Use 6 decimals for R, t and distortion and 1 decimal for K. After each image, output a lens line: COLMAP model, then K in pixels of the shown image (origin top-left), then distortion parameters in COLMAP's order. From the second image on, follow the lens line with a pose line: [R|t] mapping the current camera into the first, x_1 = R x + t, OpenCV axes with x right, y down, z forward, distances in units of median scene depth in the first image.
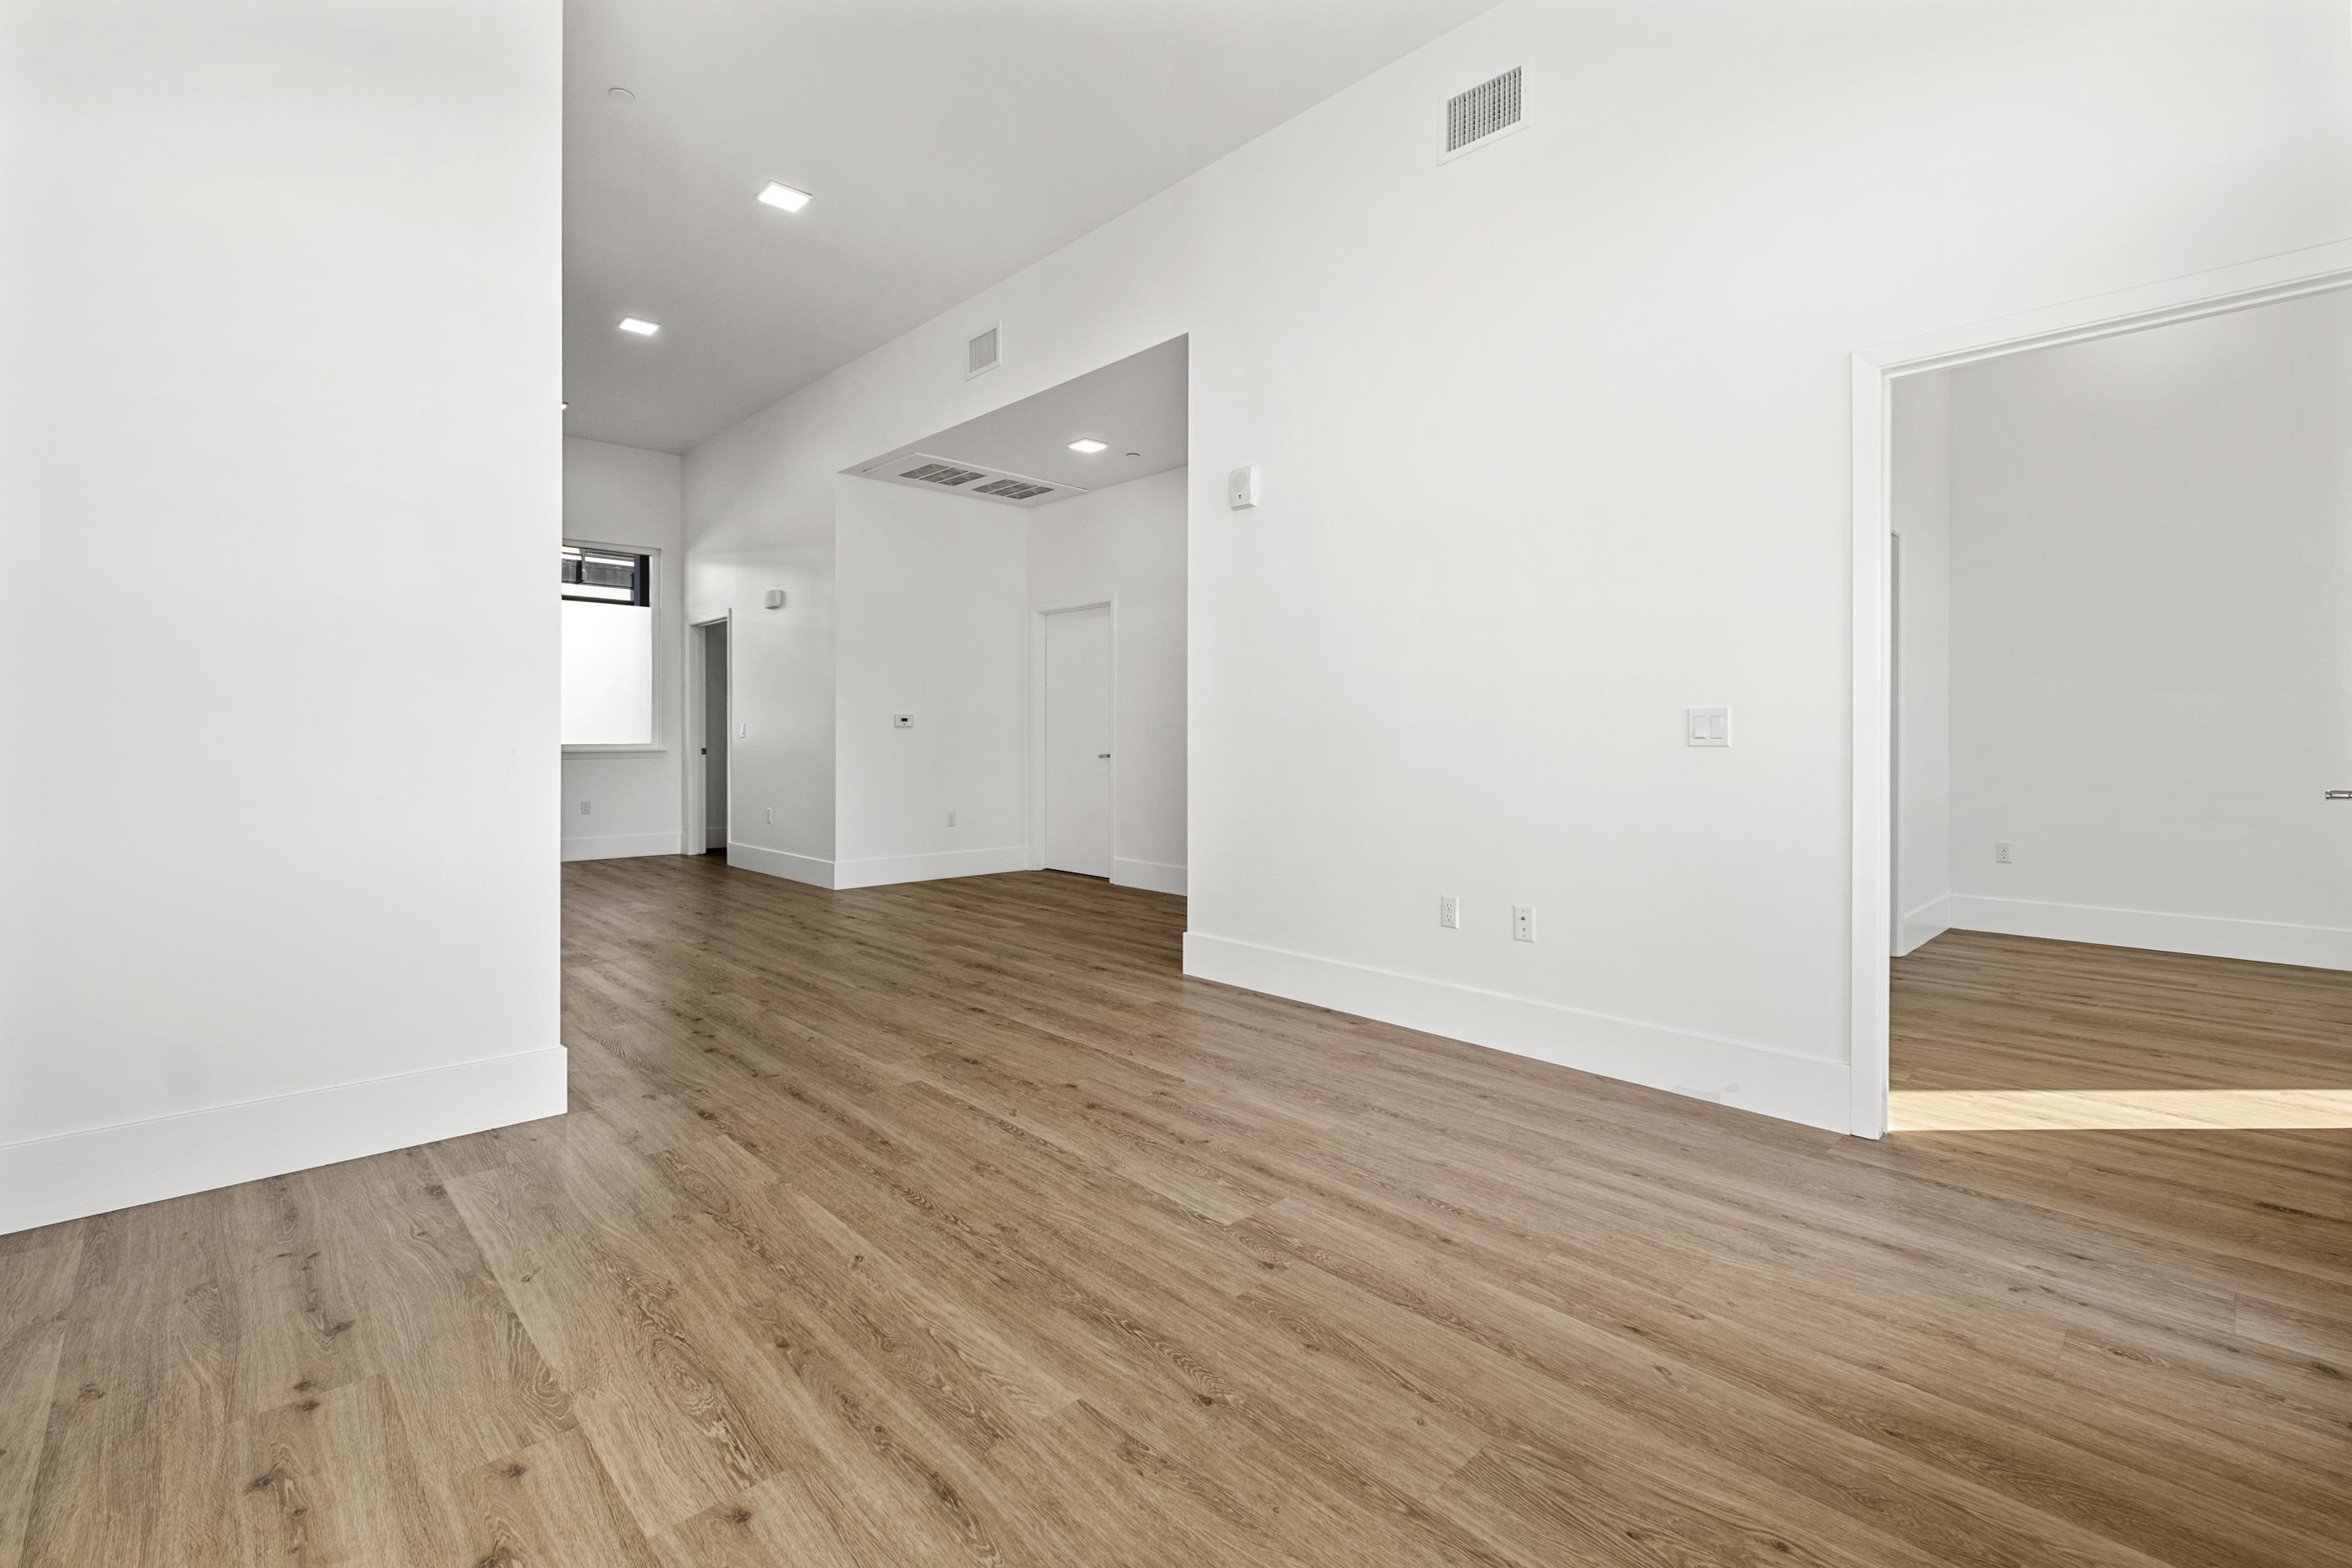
lens RADIAL K [[1029.8, 0, 1183.6], [0, 1029.8, 739.1], [0, 0, 1]] dist [0.001495, -0.003824]
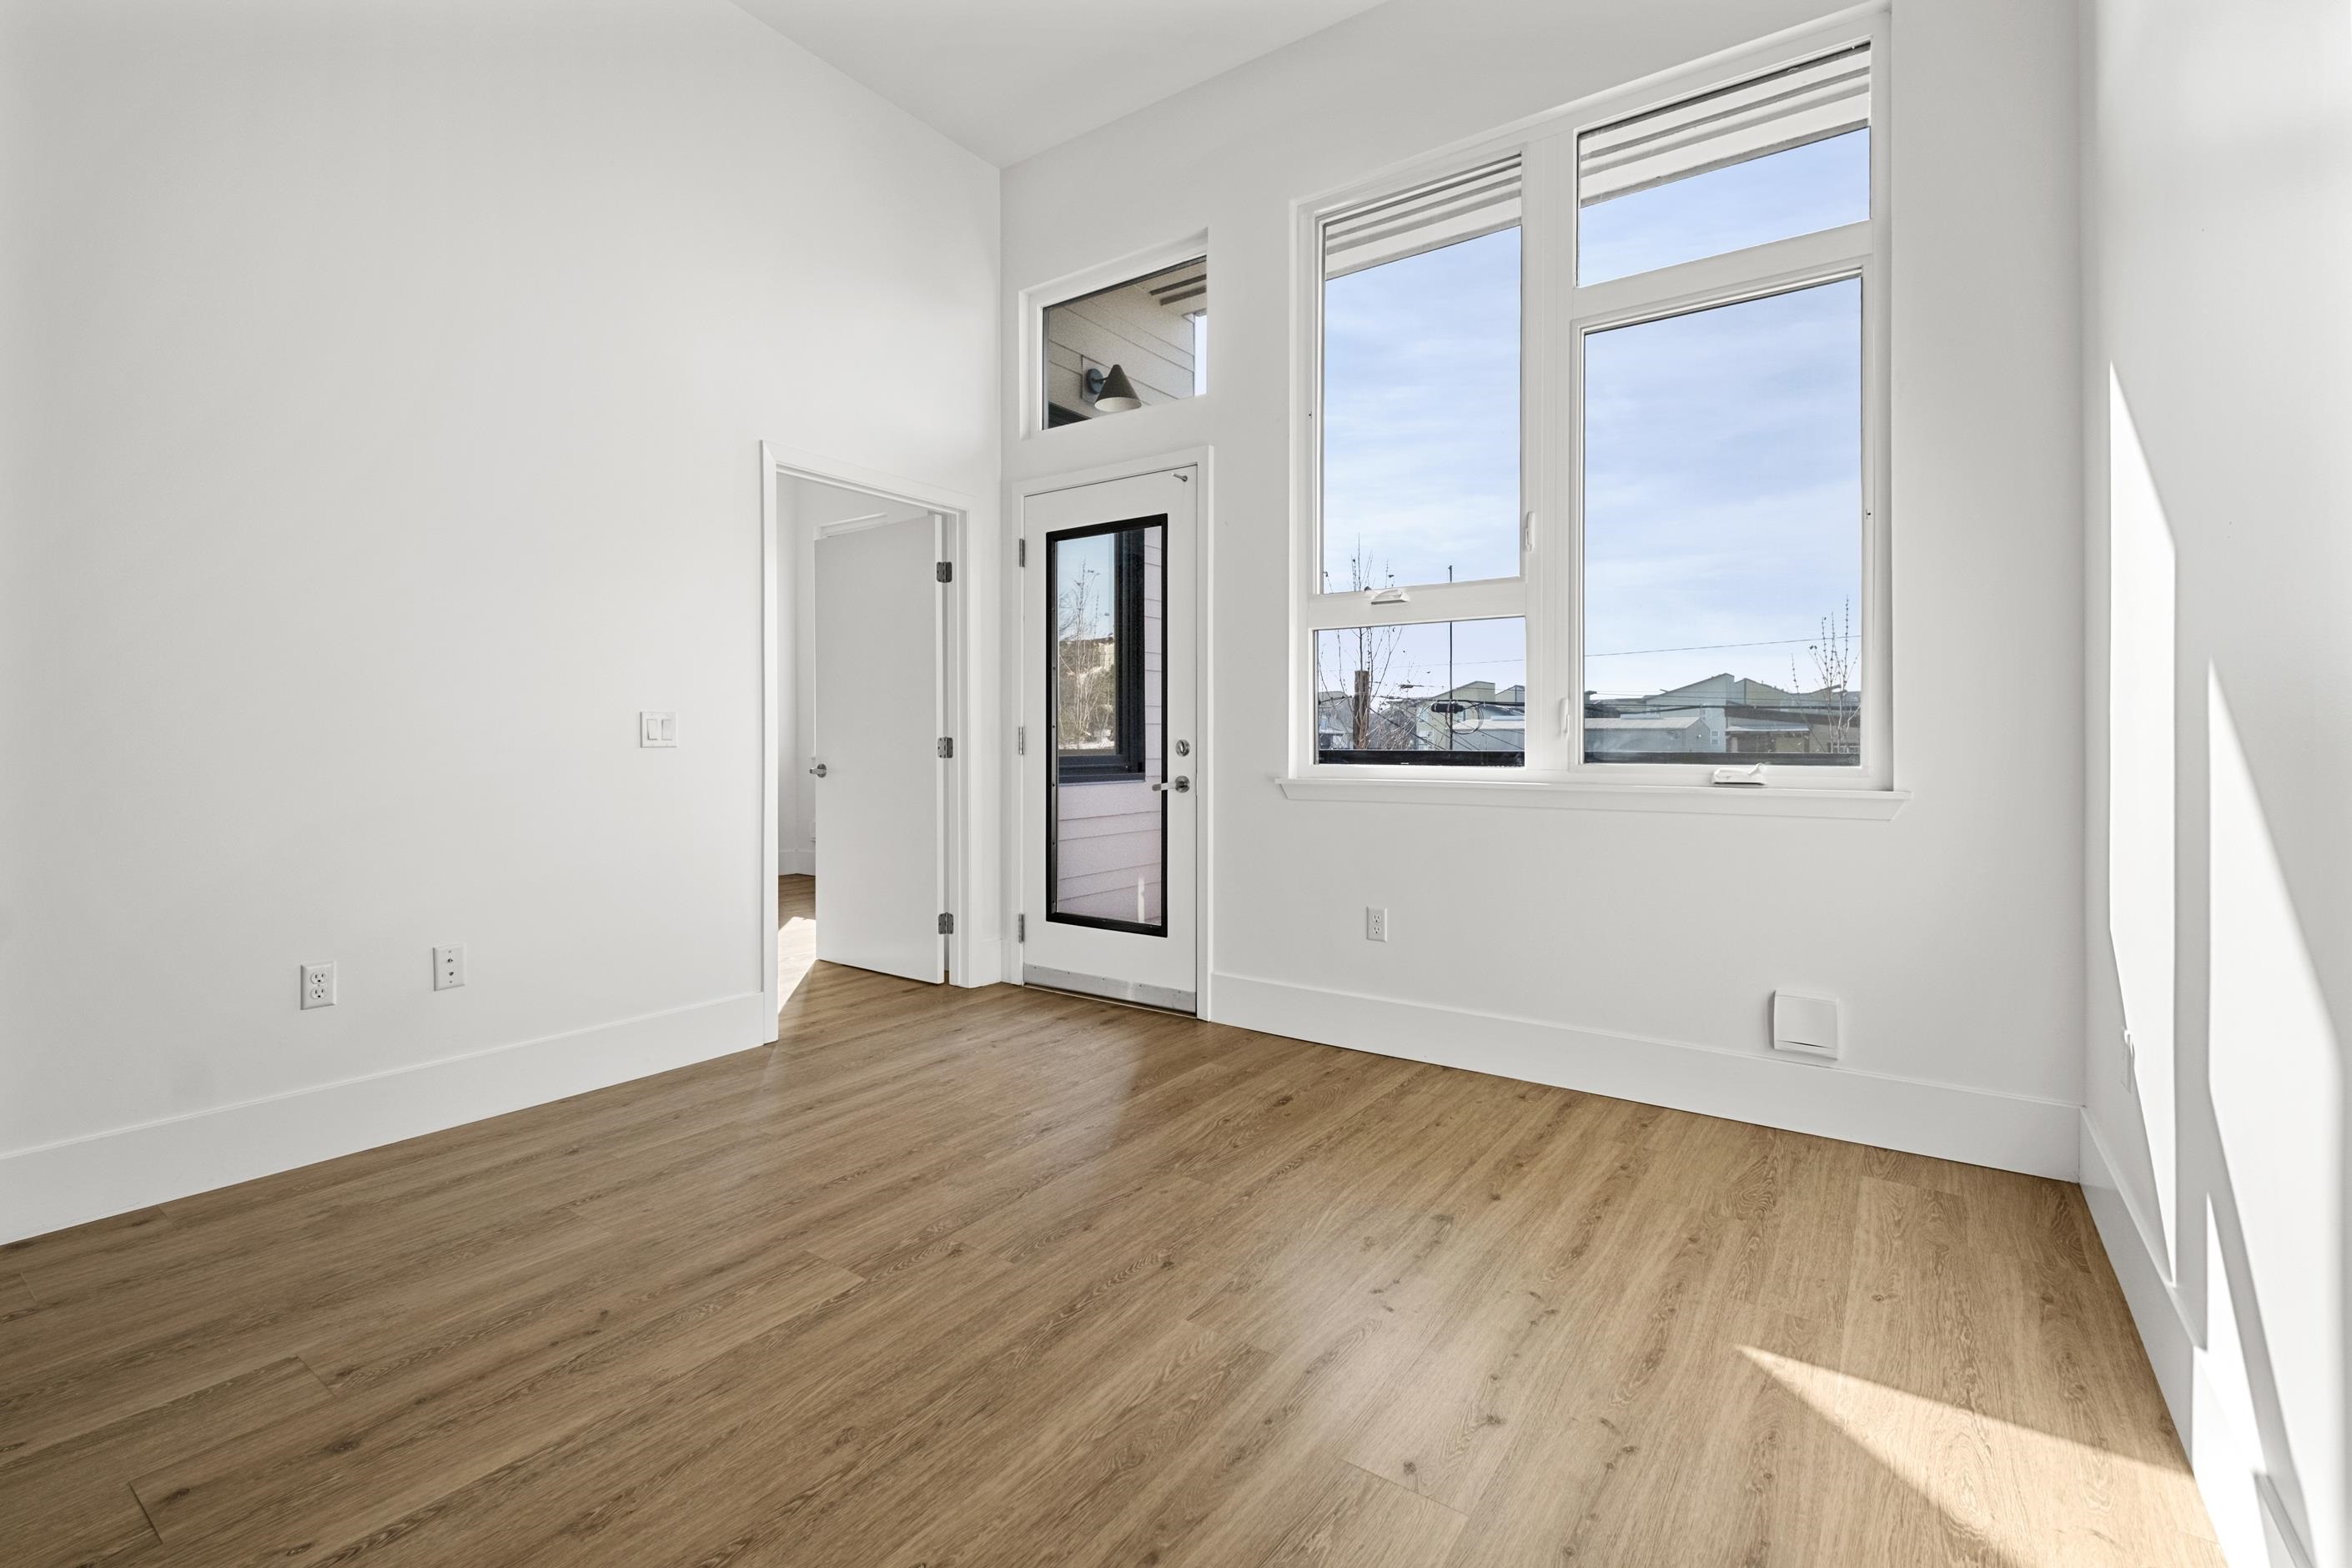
lens RADIAL K [[1029.8, 0, 1183.6], [0, 1029.8, 739.1], [0, 0, 1]] dist [0.001495, -0.003824]
pose [[-0.188266, -0.003388, 0.982112, -1.058175], [-0.000288, 0.999994, 0.003394, -0.009039], [-0.982118, 0.000356, -0.188266, 1.050657]]
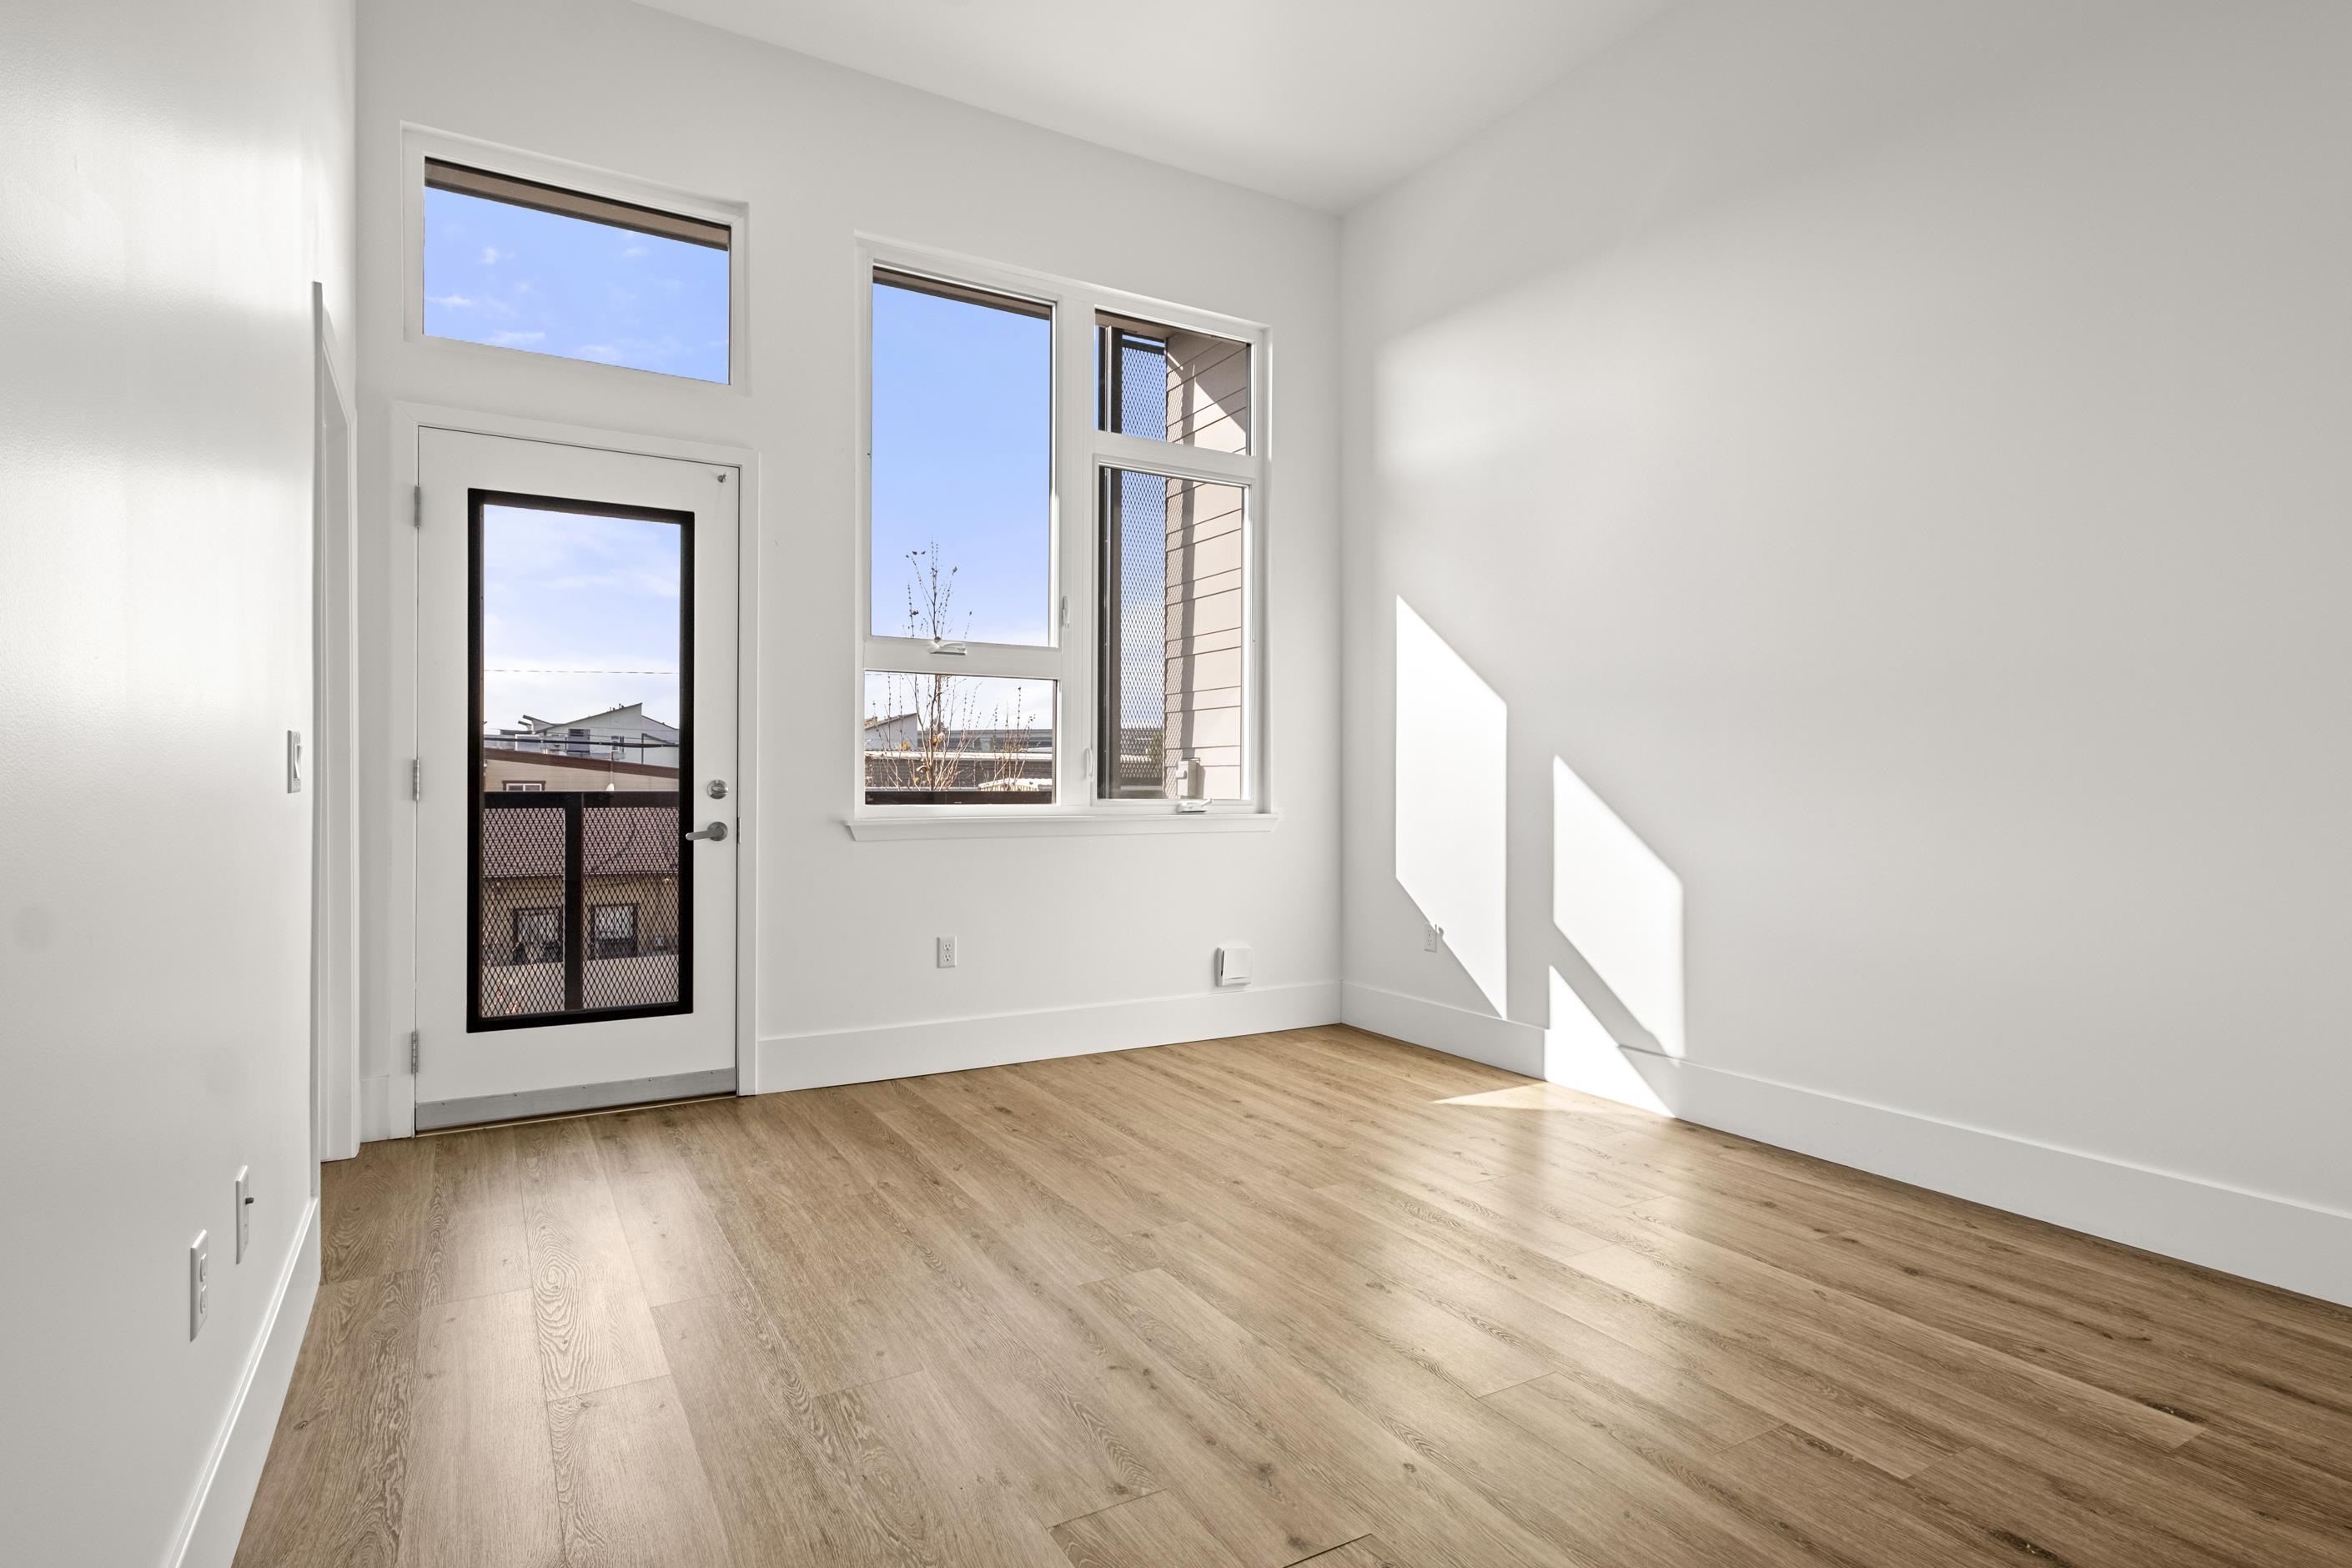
lens RADIAL K [[1213.2, 0, 1176.0], [0, 1213.2, 784.0], [0, 0, 1]] dist [-0.002292, -0.000114]
pose [[-0.970567, -0.008114, 0.240696, -0.300792], [-0.007348, 0.999965, 0.004080, -0.008357], [-0.240721, 0.002191, -0.970592, 2.521703]]
